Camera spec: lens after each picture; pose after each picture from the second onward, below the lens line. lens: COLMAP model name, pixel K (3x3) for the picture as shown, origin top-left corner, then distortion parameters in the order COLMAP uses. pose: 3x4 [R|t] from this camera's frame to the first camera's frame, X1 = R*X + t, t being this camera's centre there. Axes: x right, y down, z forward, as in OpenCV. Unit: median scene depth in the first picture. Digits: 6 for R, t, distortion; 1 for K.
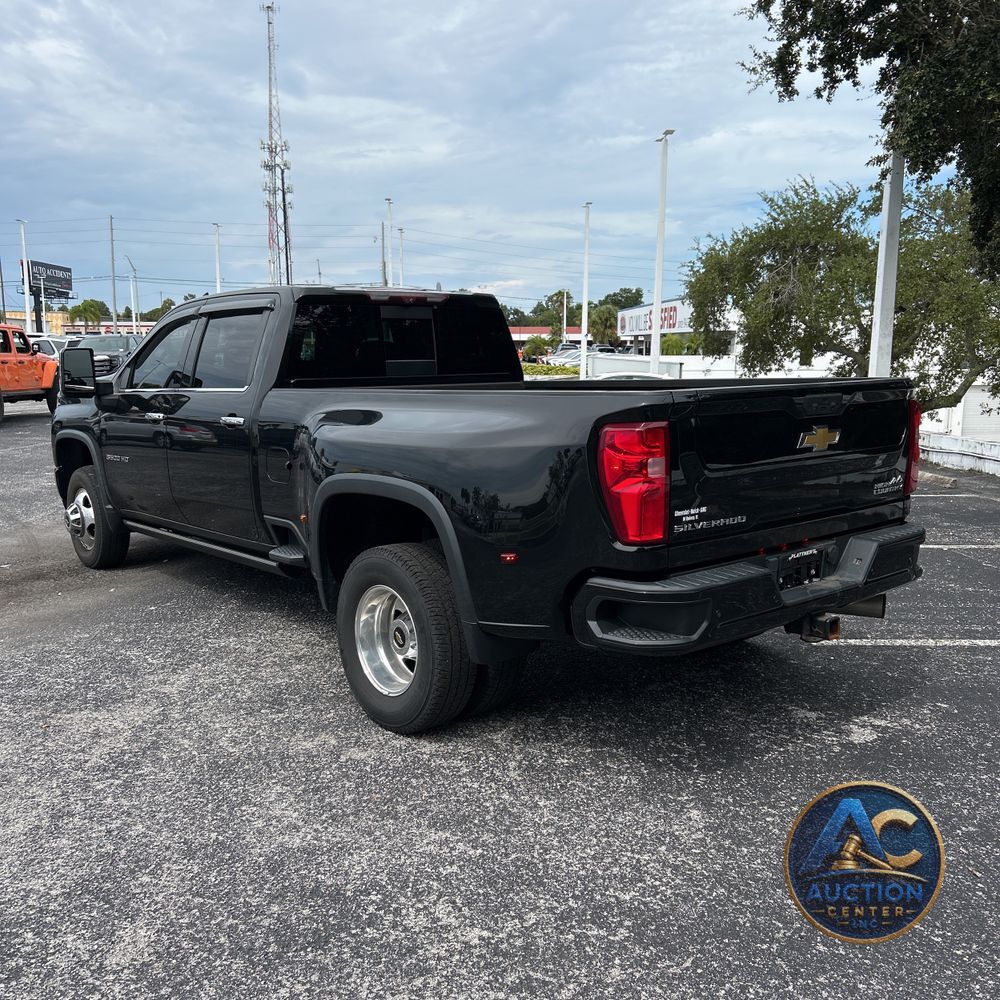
lens RADIAL K [[1020.9, 0, 497.9], [0, 1020.9, 503.2], [0, 0, 1]] dist [0.024496, 0.000000]
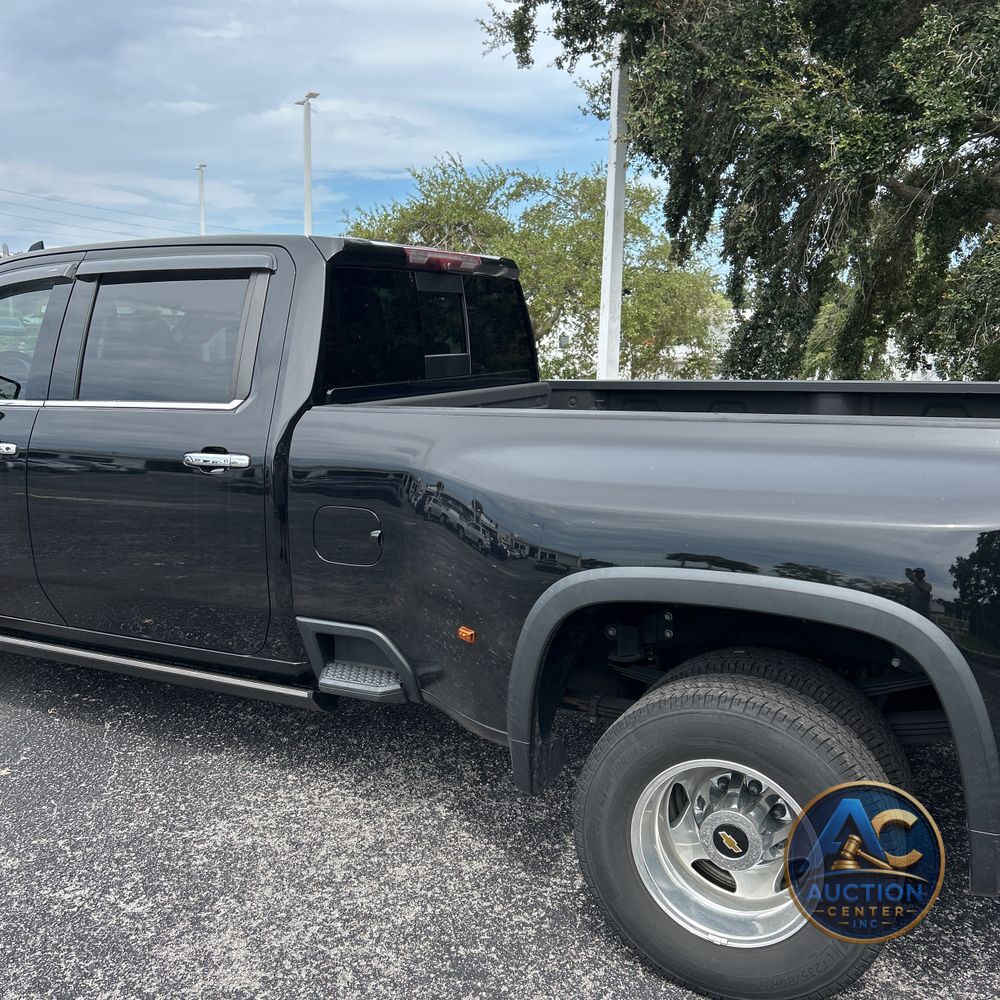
lens RADIAL K [[1020.9, 0, 486.5], [0, 1020.9, 478.9], [0, 0, 1]] dist [0.024496, 0.000000]
pose [[0.922423, -0.044584, 0.383598, -0.059654], [0.044404, 0.998970, 0.009330, -0.011799], [-0.383619, 0.008427, 0.923453, 0.068635]]
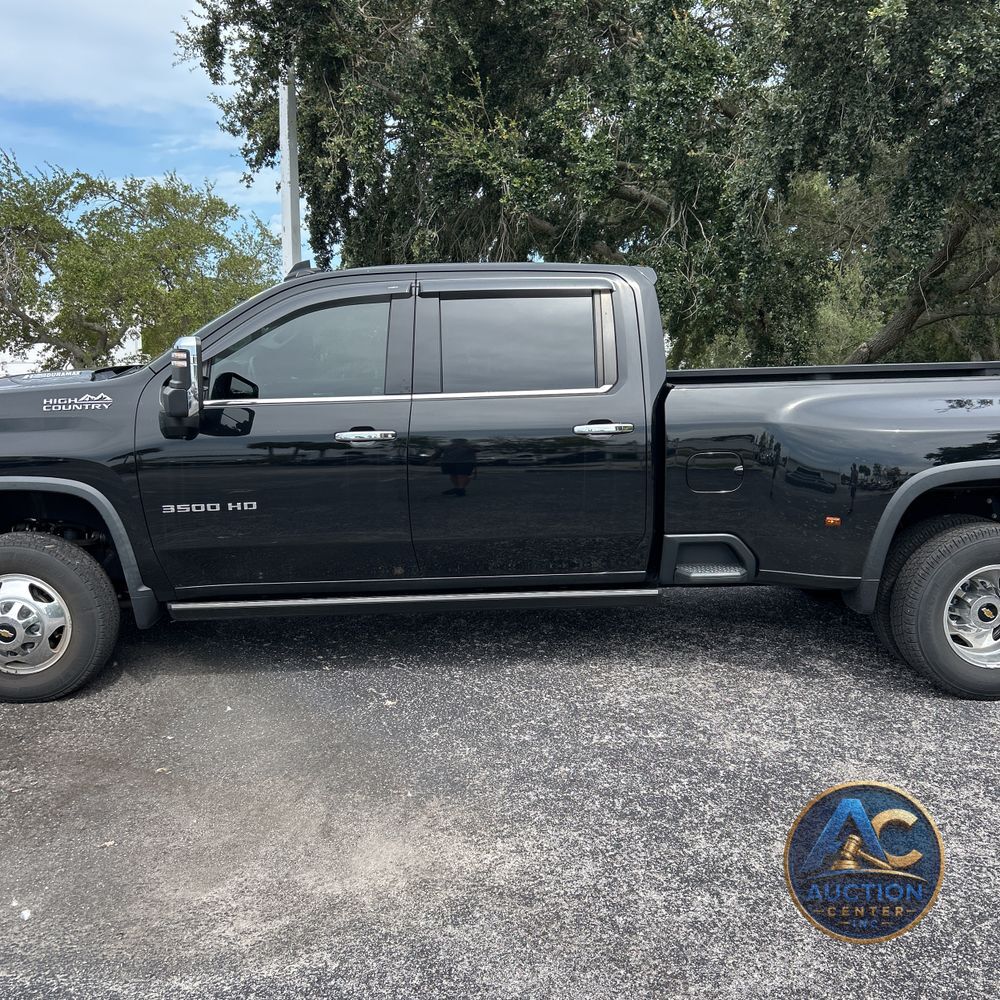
lens RADIAL K [[1020.9, 0, 493.0], [0, 1020.9, 504.3], [0, 0, 1]] dist [0.024496, 0.000000]
pose [[0.617048, -0.120007, 0.777721, -0.166418], [0.113373, 0.991550, 0.063051, -0.014293], [-0.778716, 0.049267, 0.625439, 0.098158]]
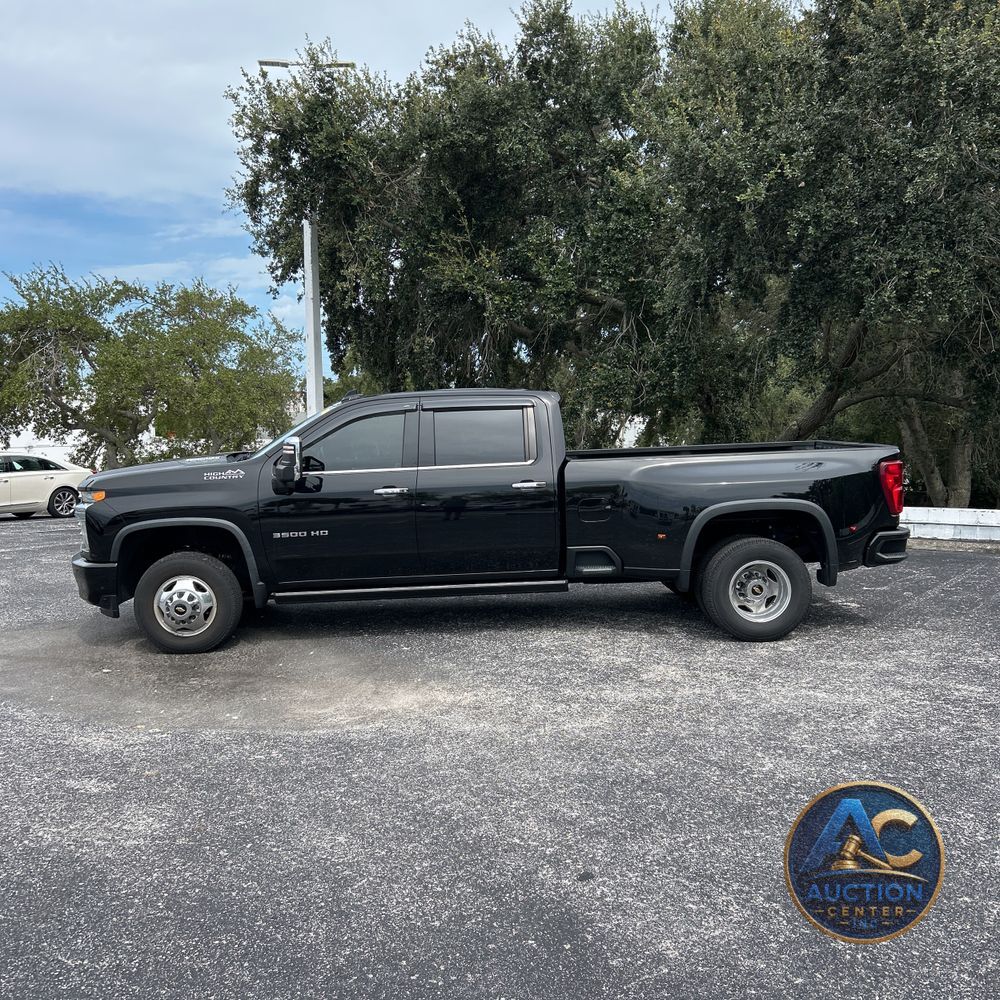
lens RADIAL K [[1020.9, 0, 513.9], [0, 1020.9, 497.4], [0, 0, 1]] dist [0.024496, 0.000000]
pose [[0.599947, -0.065874, 0.797323, -0.242824], [0.127951, 0.991677, -0.014345, -0.008112], [-0.789742, 0.110624, 0.603382, 0.029963]]
